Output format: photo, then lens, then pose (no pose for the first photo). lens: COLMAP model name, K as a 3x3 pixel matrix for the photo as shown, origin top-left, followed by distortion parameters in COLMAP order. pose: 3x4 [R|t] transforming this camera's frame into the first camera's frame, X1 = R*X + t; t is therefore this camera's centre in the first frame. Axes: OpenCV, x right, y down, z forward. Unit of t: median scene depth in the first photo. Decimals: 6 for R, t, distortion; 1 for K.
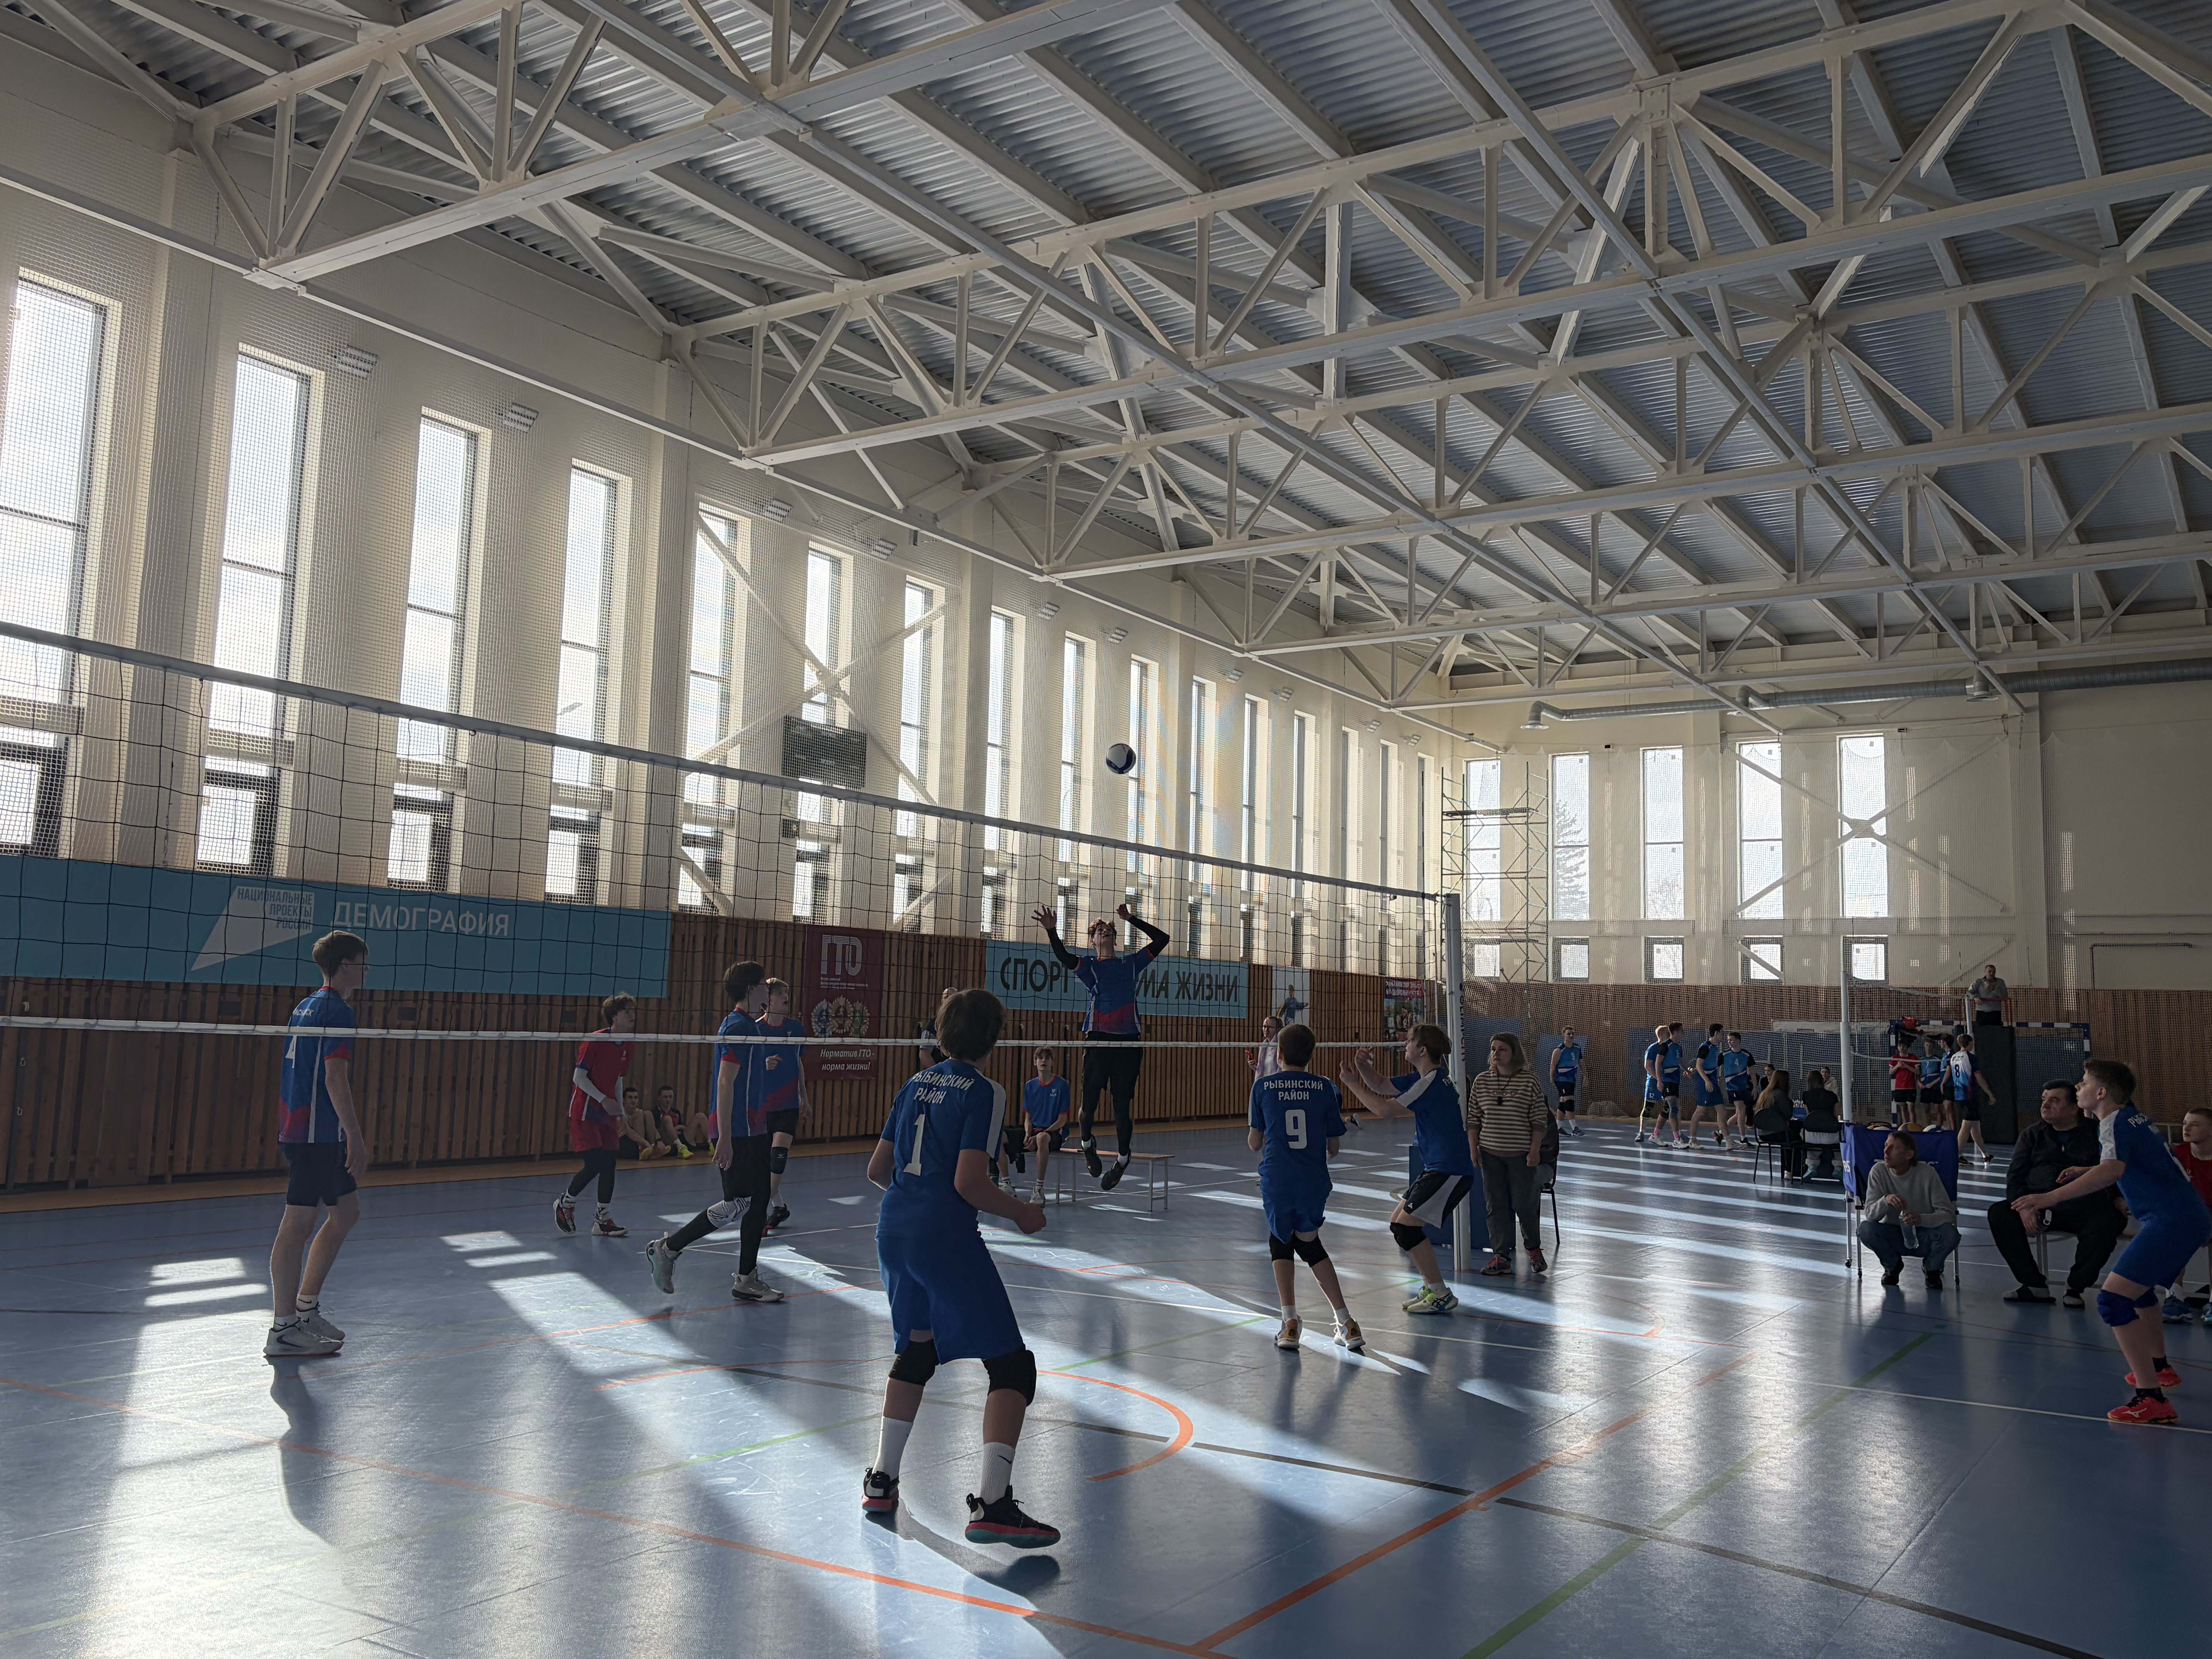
lens RADIAL K [[1858.8, 0, 1143.6], [0, 1858.8, 812.5], [0, 0, 1]] dist [0.072672, -0.061197]
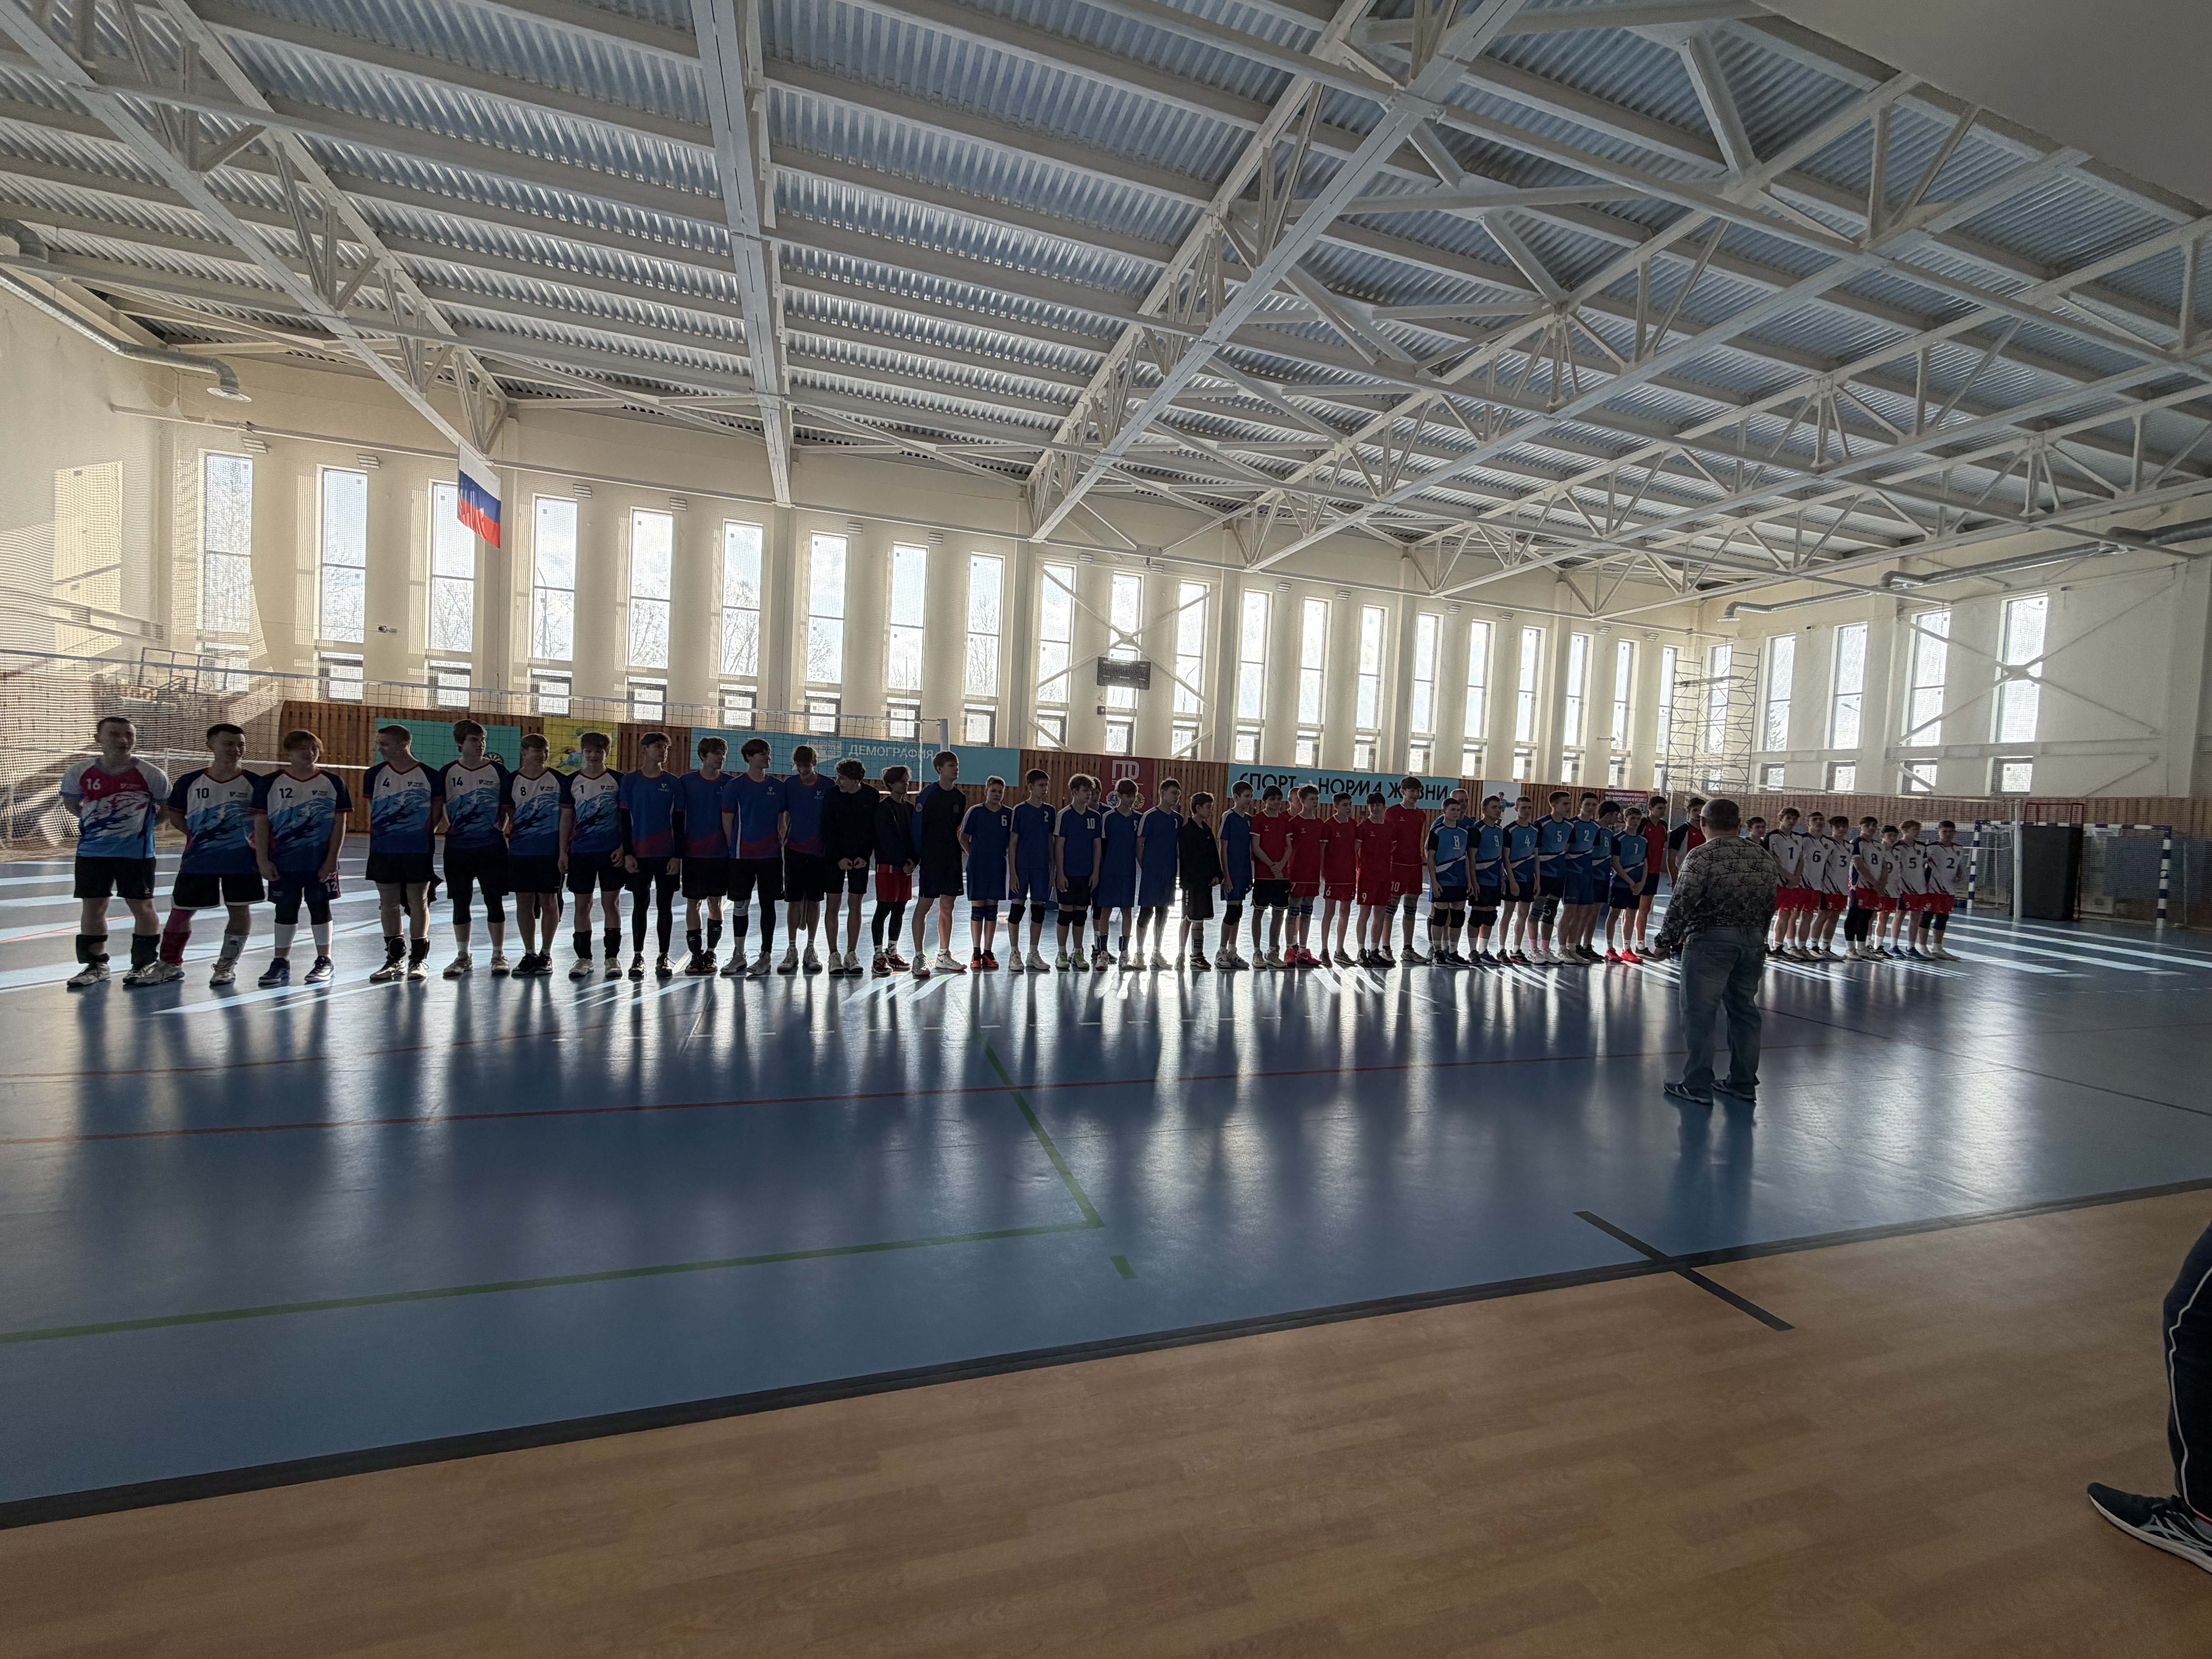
lens RADIAL K [[895.4, 0, 1089.6], [0, 895.4, 835.1], [0, 0, 1]] dist [0.002632, -0.001631]
pose [[0.757253, 0.039920, -0.651901, 0.515293], [0.043034, 0.992912, 0.110791, 0.039730], [0.651702, -0.111951, 0.750167, 0.214654]]
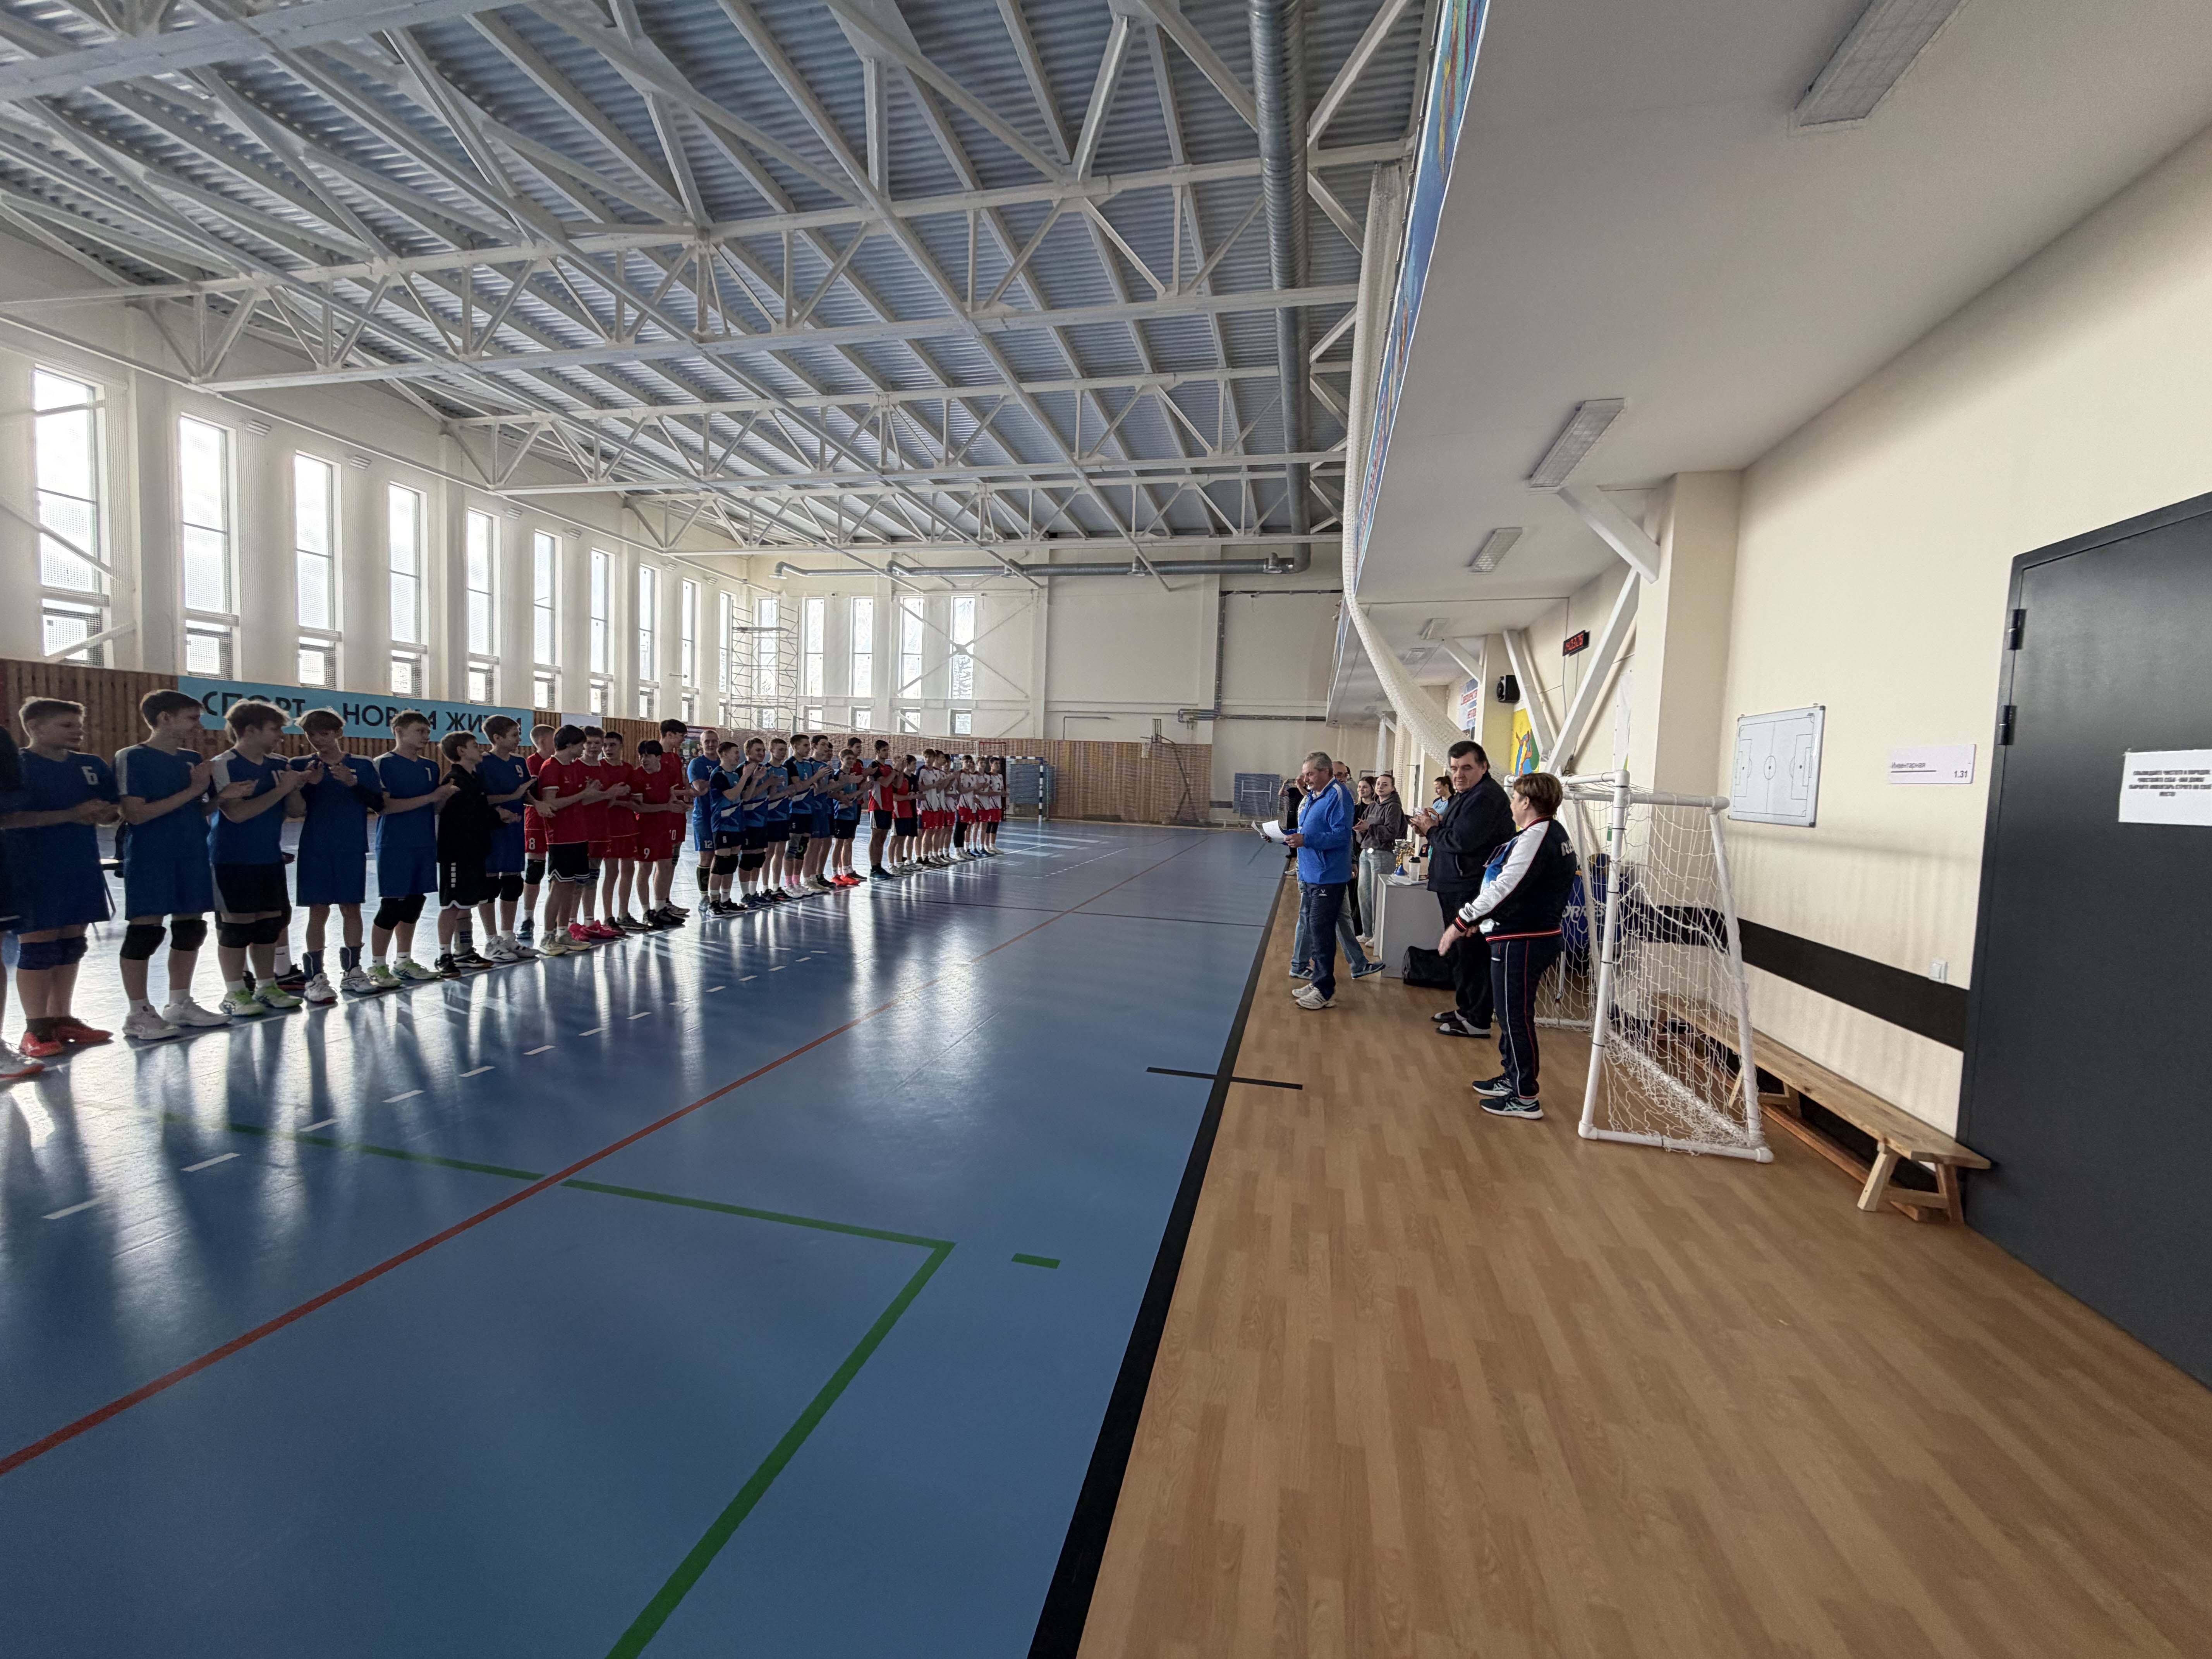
lens RADIAL K [[895.4, 0, 1123.7], [0, 895.4, 834.9], [0, 0, 1]] dist [0.002632, -0.001631]
pose [[0.942467, -0.009465, 0.334165, 0.403517], [-0.053441, 0.982479, 0.178550, 0.036601], [-0.330000, -0.186135, 0.925448, 0.201090]]
